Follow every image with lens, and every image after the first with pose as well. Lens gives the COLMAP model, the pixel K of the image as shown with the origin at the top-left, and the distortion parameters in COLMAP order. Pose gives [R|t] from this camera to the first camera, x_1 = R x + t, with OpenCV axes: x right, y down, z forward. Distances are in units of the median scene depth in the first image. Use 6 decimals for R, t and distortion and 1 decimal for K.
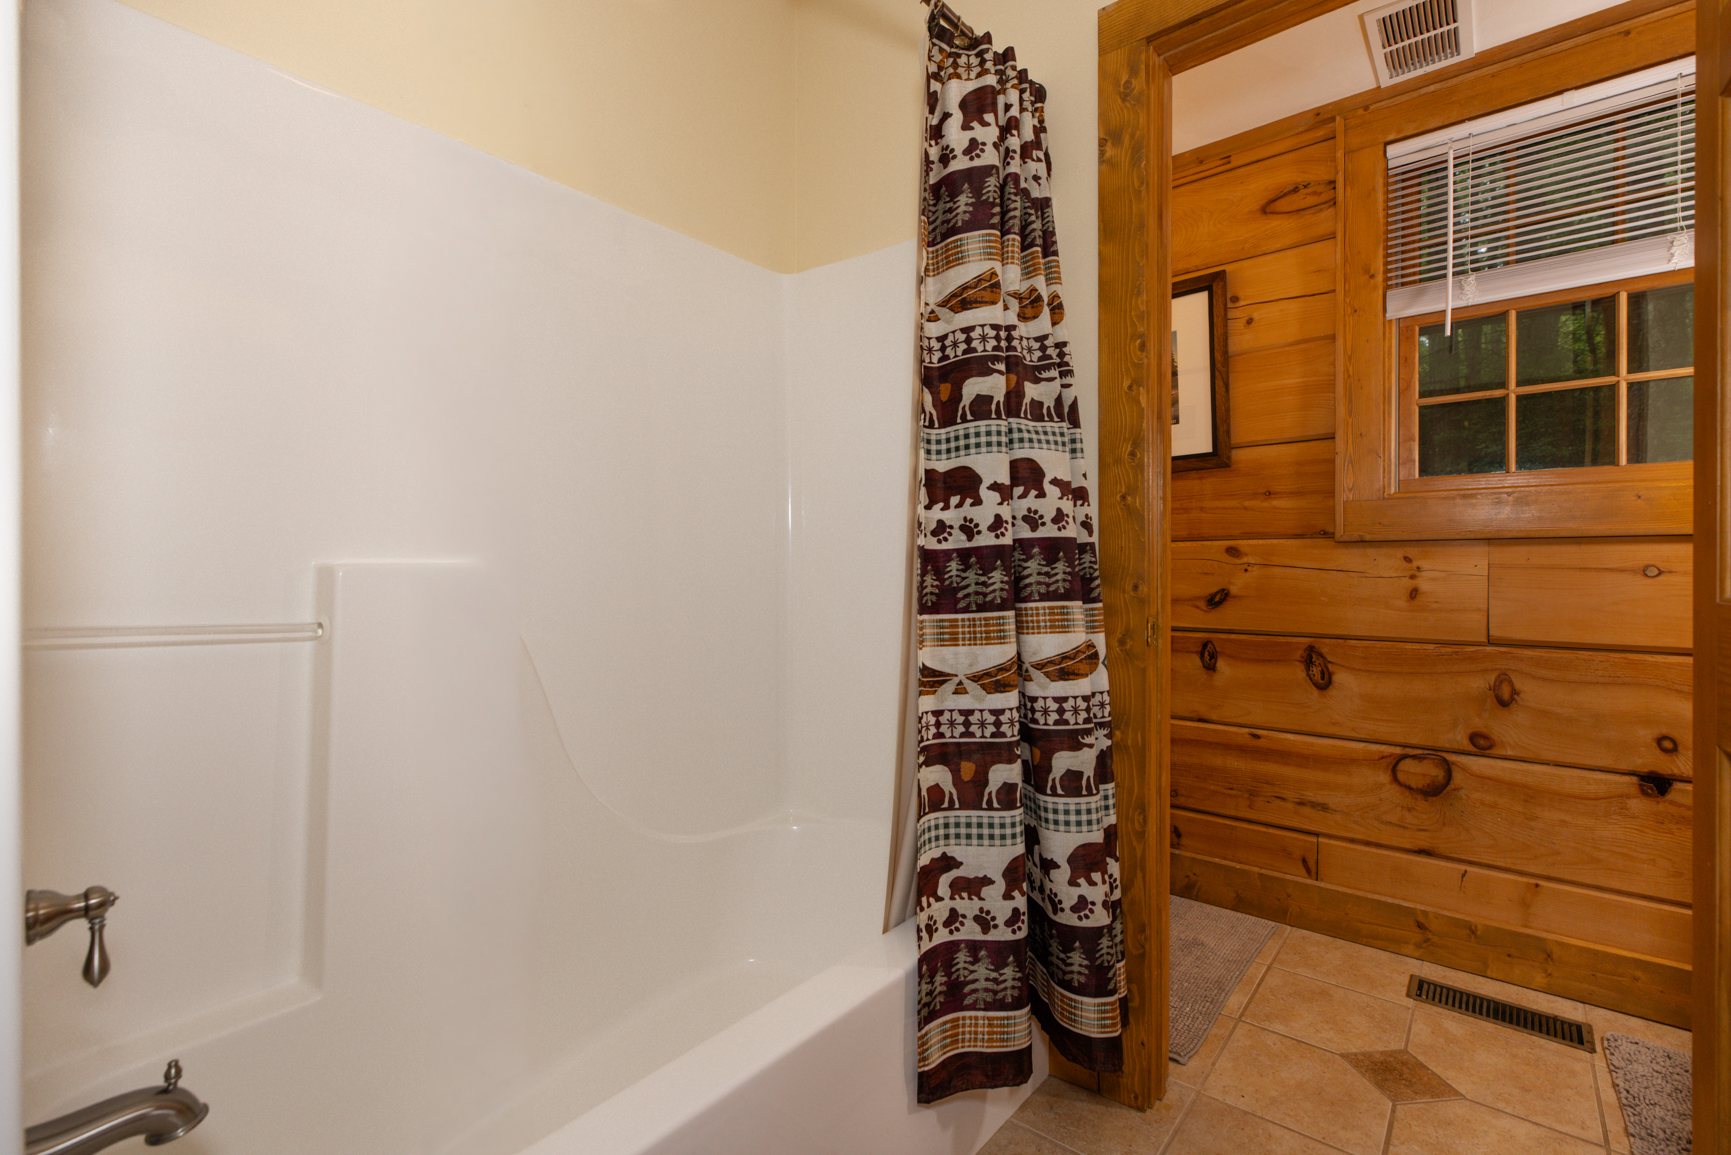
lens RADIAL K [[767.0, 0, 864.5], [0, 767.0, 568.6], [0, 0, 1]] dist [0.000690, 0.000078]
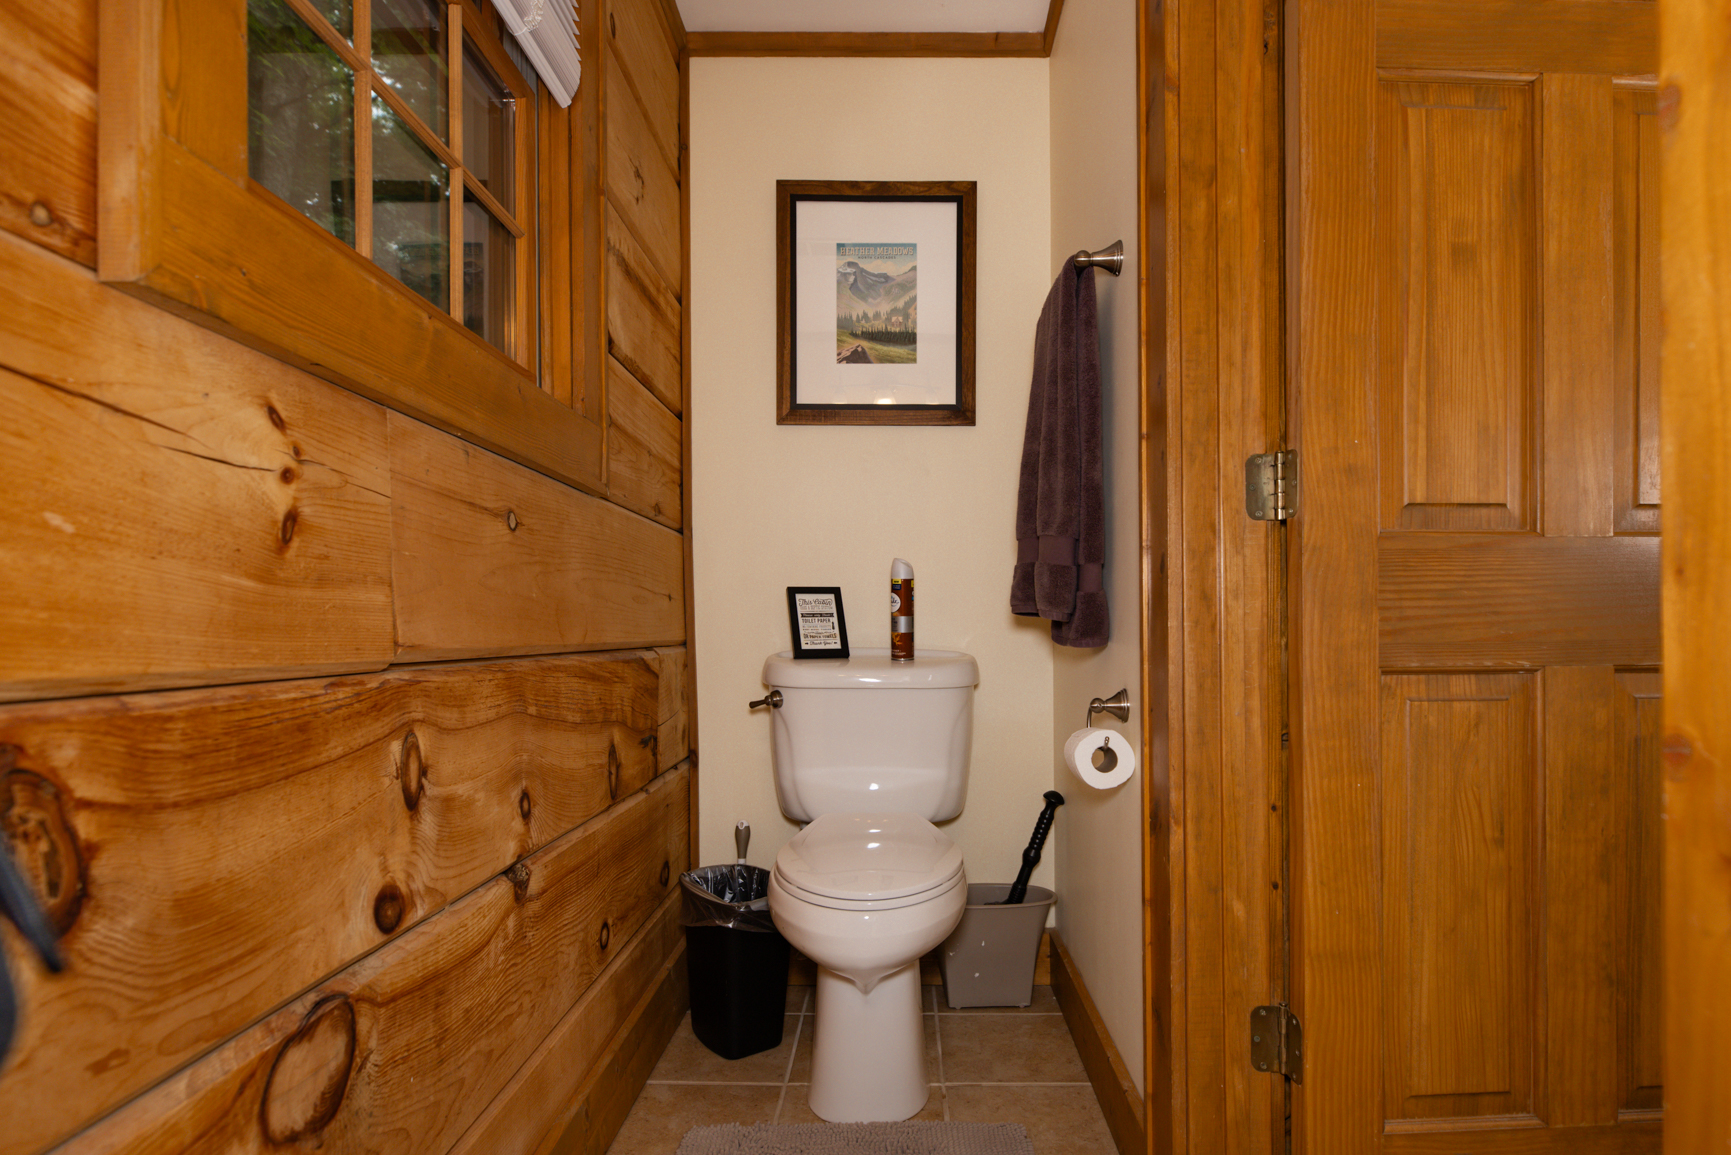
lens RADIAL K [[890.2, 0, 872.1], [0, 890.2, 627.1], [0, 0, 1]] dist [-0.000275, -0.000127]
pose [[-0.620795, 0.002632, 0.783968, 0.289592], [0.006054, 0.999981, 0.001437, 0.079596], [-0.783949, 0.005638, -0.620799, 1.104191]]
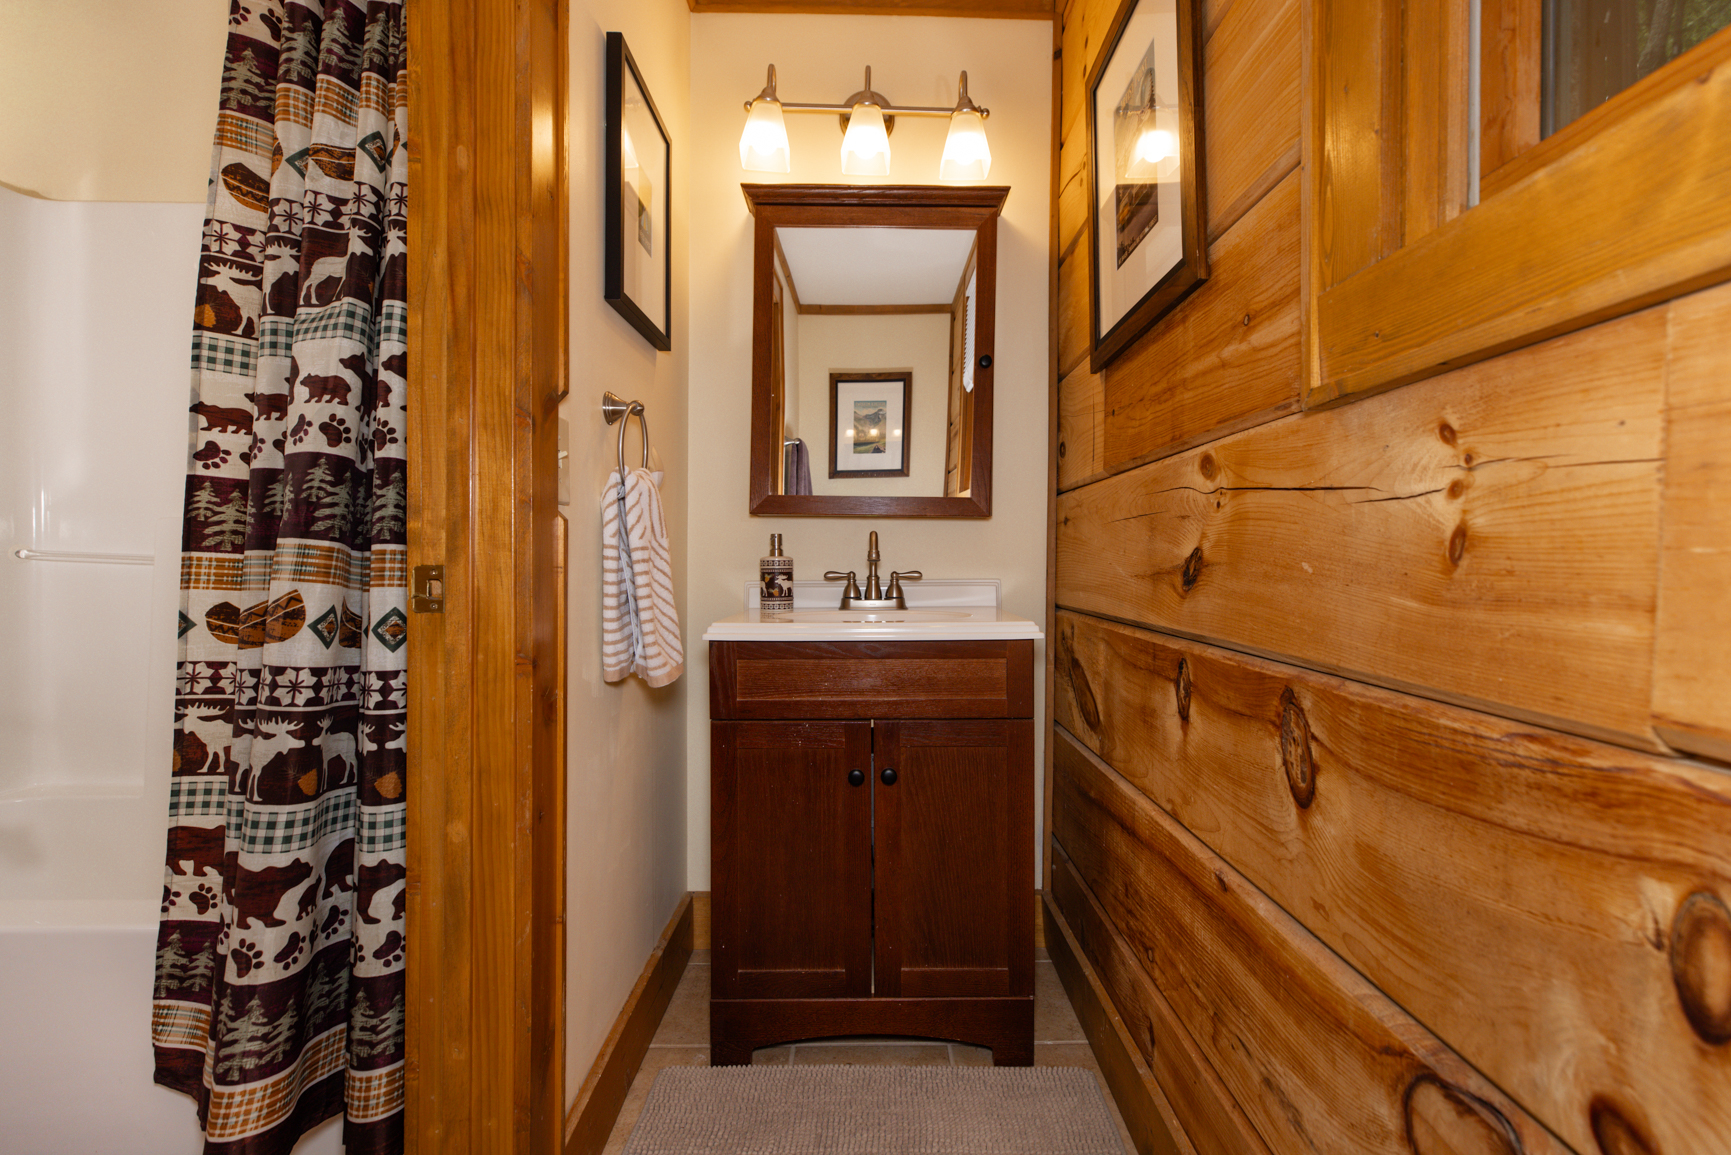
lens RADIAL K [[767.0, 0, 864.5], [0, 767.0, 568.6], [0, 0, 1]] dist [0.000690, 0.000078]
pose [[0.643669, 0.011029, -0.765225, 0.843482], [-0.006947, 0.999939, 0.008568, 0.043361], [0.765272, -0.000199, 0.643706, 0.671087]]
